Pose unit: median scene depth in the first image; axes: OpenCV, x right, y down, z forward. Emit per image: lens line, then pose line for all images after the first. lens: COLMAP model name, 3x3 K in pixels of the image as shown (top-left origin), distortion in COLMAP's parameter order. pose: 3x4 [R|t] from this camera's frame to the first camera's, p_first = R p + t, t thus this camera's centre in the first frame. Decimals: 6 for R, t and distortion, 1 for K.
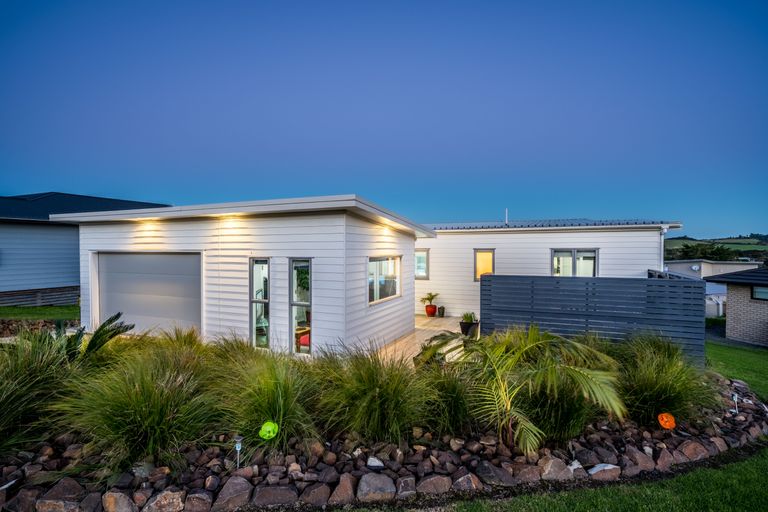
lens RADIAL K [[391.4, 0, 384.0], [0, 391.4, 256.0], [0, 0, 1]] dist [-0.000360, -0.000045]
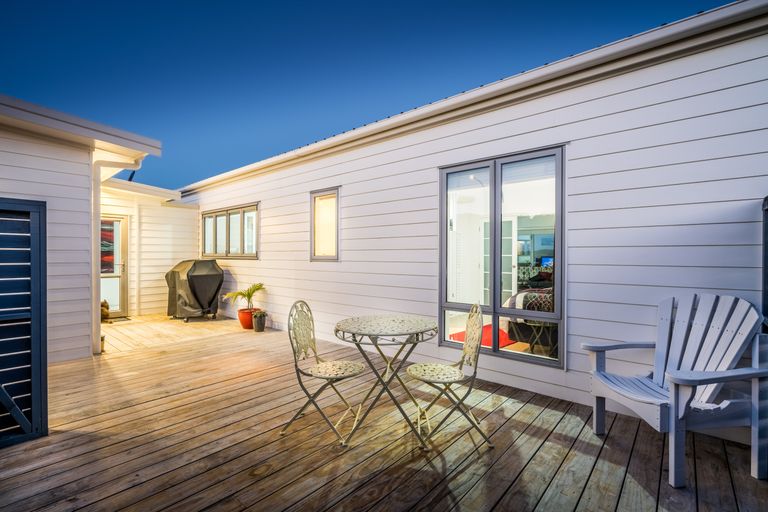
lens RADIAL K [[349.6, 0, 384.0], [0, 349.6, 256.0], [0, 0, 1]] dist [-0.003151, -0.000294]
pose [[0.954833, 0.003847, -0.297118, 0.495534], [-0.008520, 0.999859, -0.014436, 0.073223], [0.297020, 0.016316, 0.954732, 0.701300]]
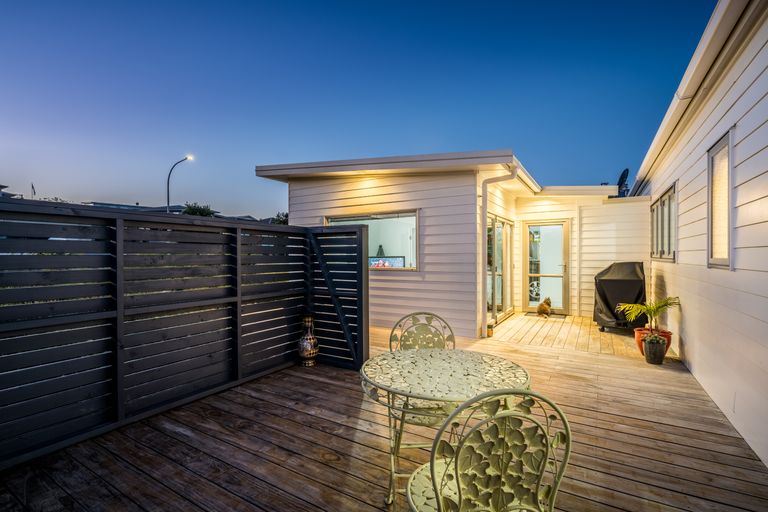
lens RADIAL K [[355.7, 0, 384.0], [0, 355.7, 256.0], [0, 0, 1]] dist [-0.012970, -0.000085]
pose [[-0.128597, 0.002584, -0.991694, 0.574363], [-0.014941, 0.999878, 0.004543, 0.067647], [0.991584, 0.015401, -0.128543, 0.908911]]
